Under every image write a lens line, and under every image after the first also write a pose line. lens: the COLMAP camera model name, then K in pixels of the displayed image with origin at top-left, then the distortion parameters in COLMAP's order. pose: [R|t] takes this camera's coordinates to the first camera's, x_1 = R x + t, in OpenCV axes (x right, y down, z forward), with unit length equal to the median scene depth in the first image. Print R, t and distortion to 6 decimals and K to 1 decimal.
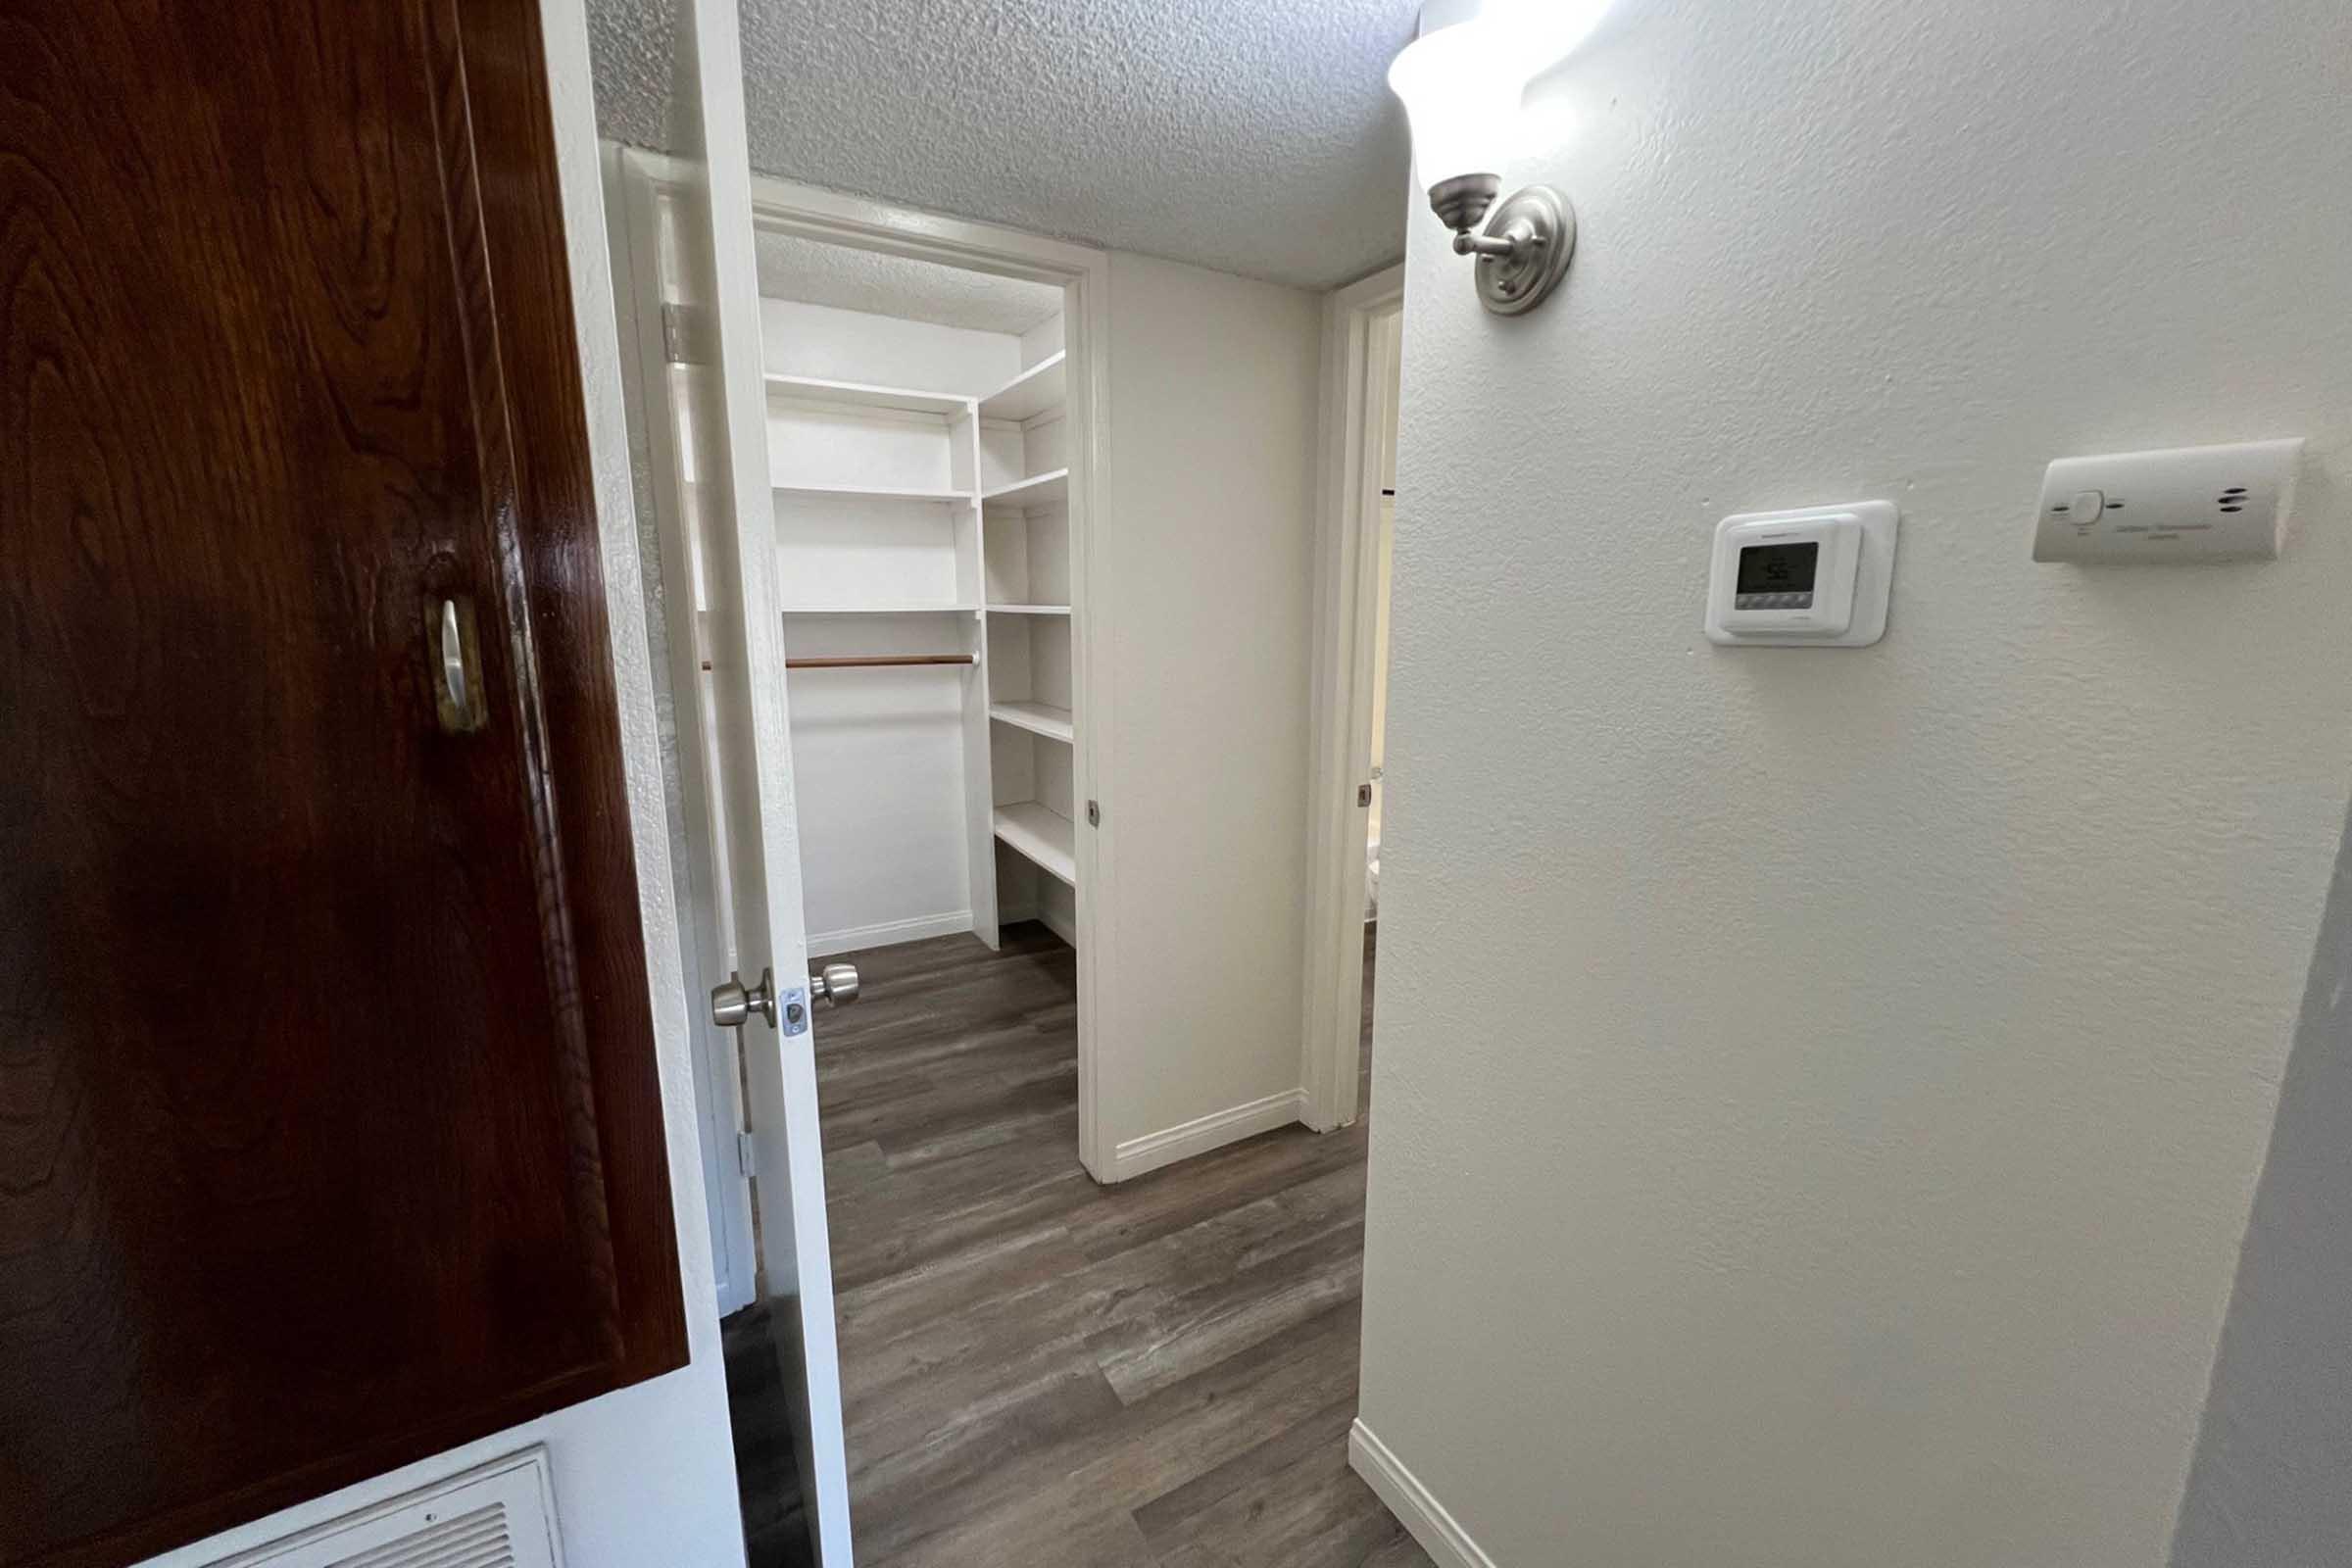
lens RADIAL K [[935.0, 0, 1176.0], [0, 935.0, 784.0], [0, 0, 1]] dist [0.000784, 0.000033]
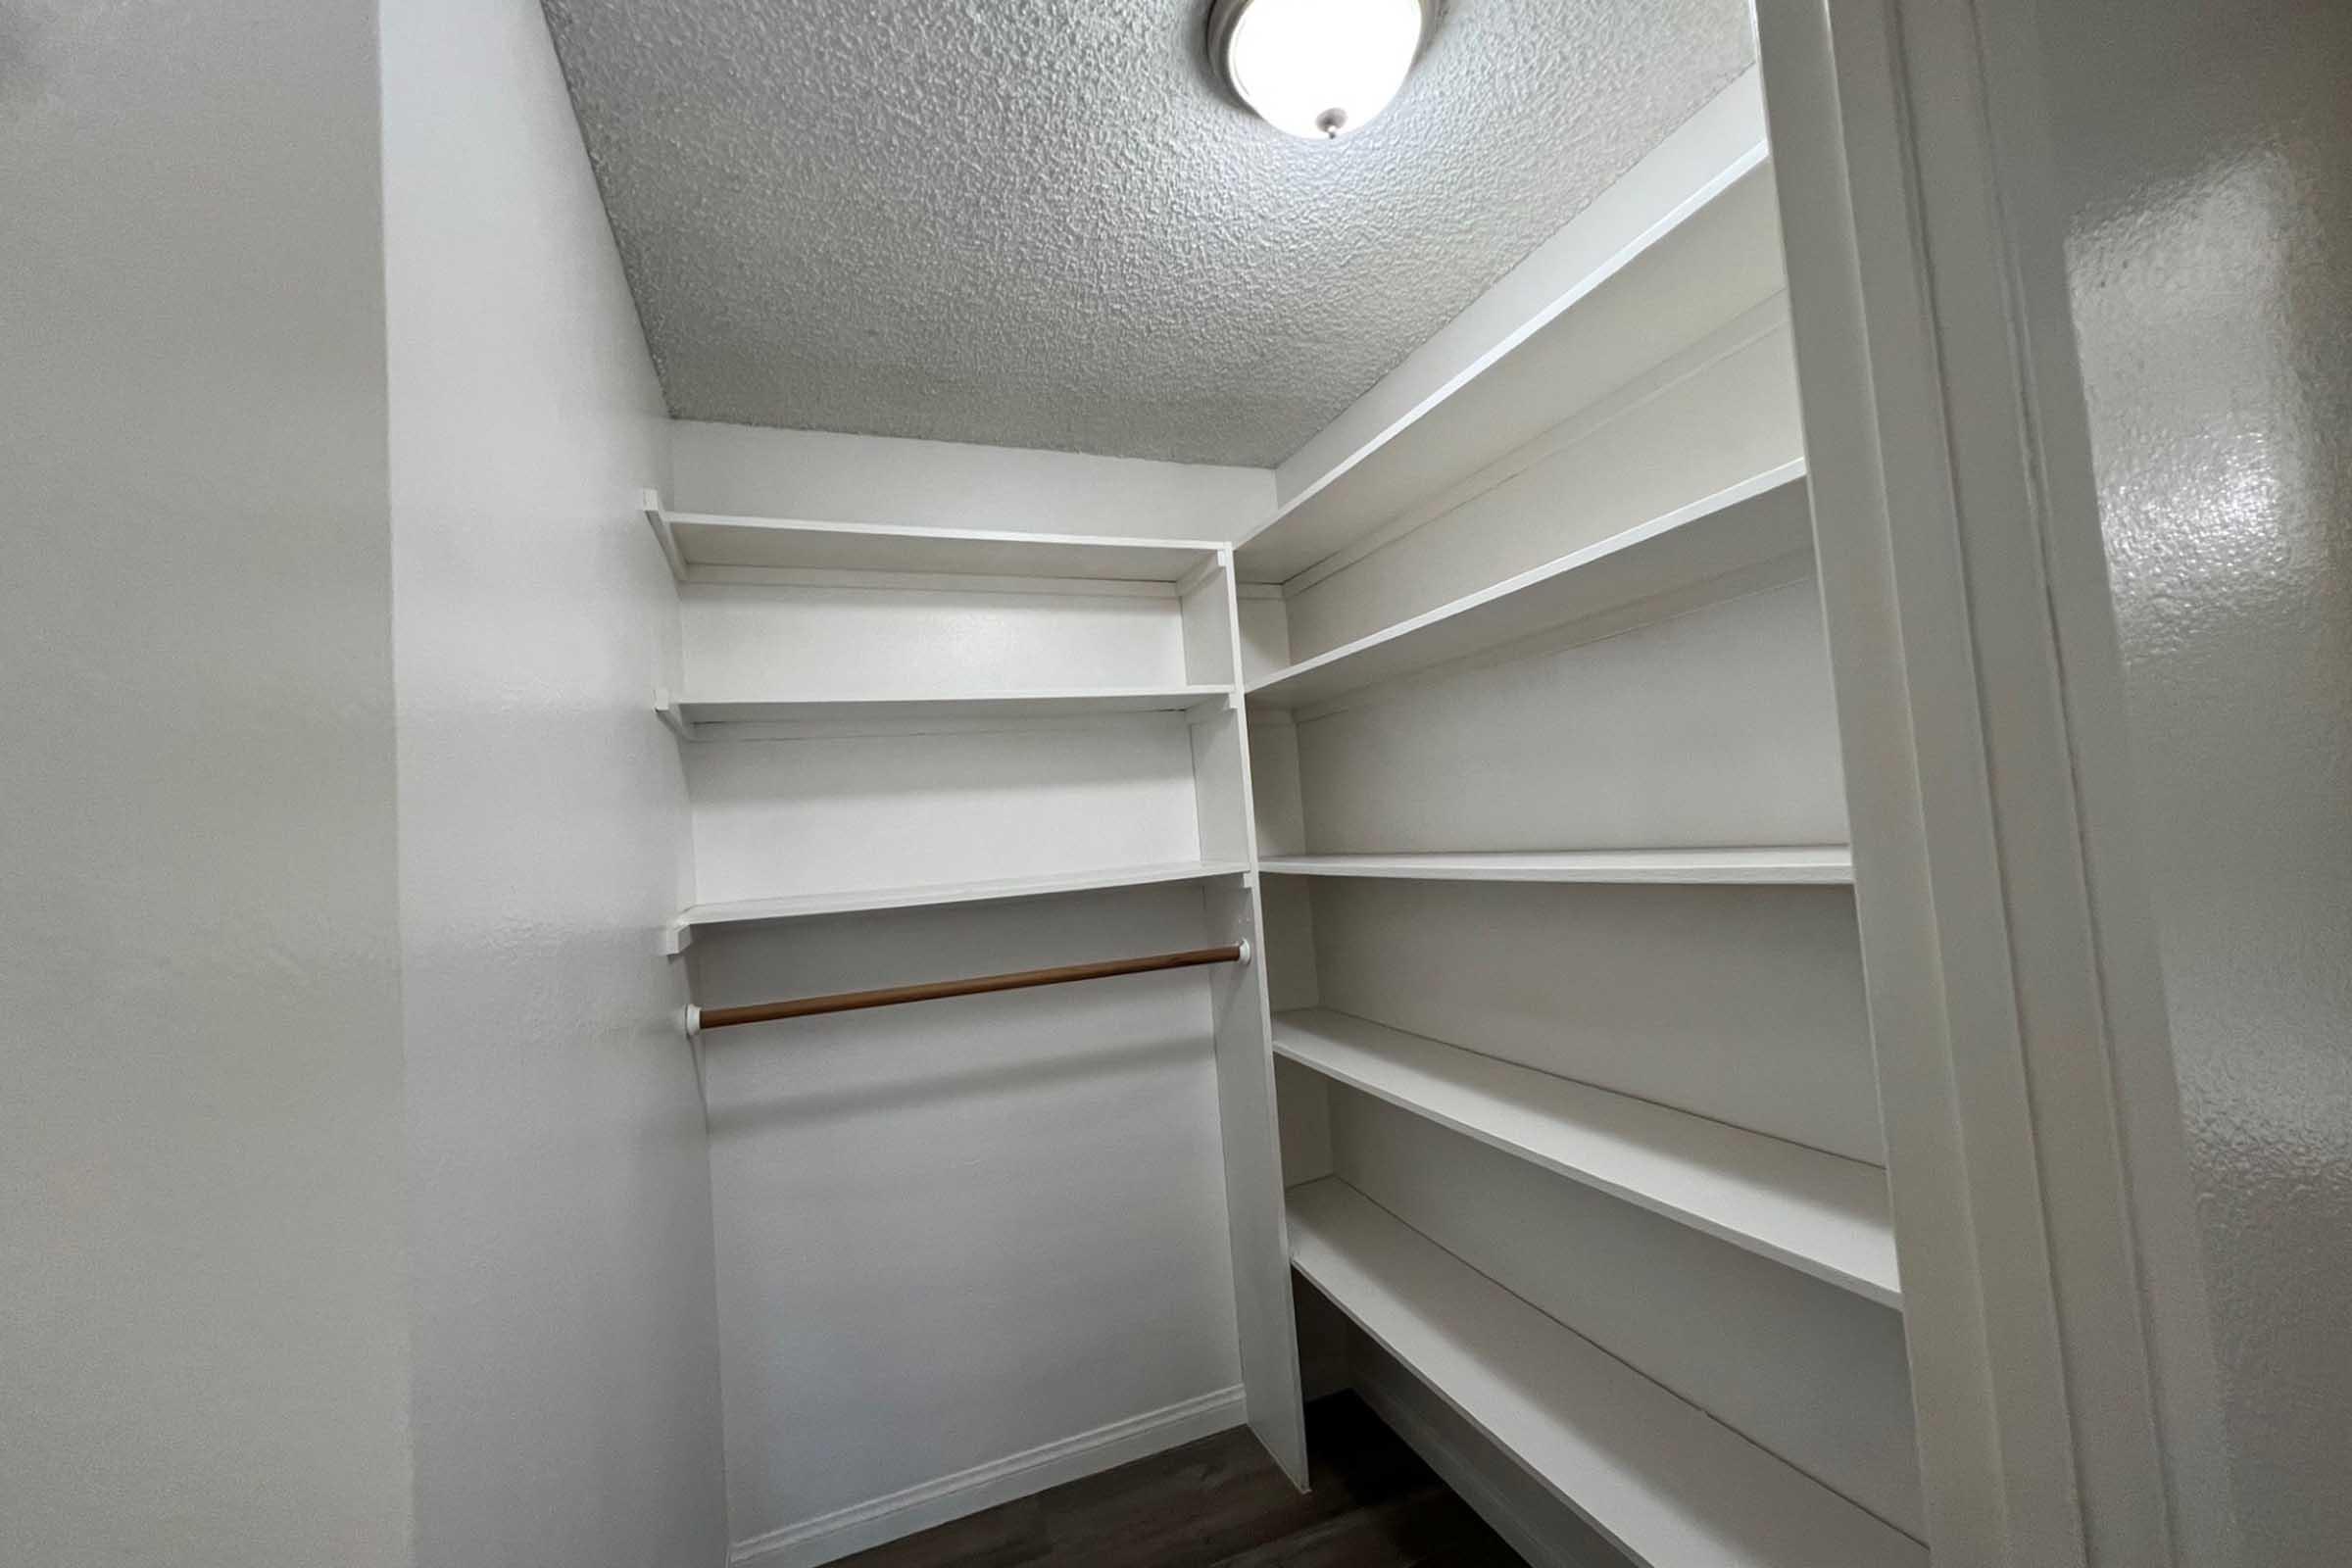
lens RADIAL K [[935.0, 0, 1176.0], [0, 935.0, 784.0], [0, 0, 1]] dist [0.000784, 0.000033]
pose [[0.984050, -0.081048, -0.158356, -0.153552], [0.042010, 0.970882, -0.235847, -0.099356], [0.172860, 0.225433, 0.958801, 0.397334]]
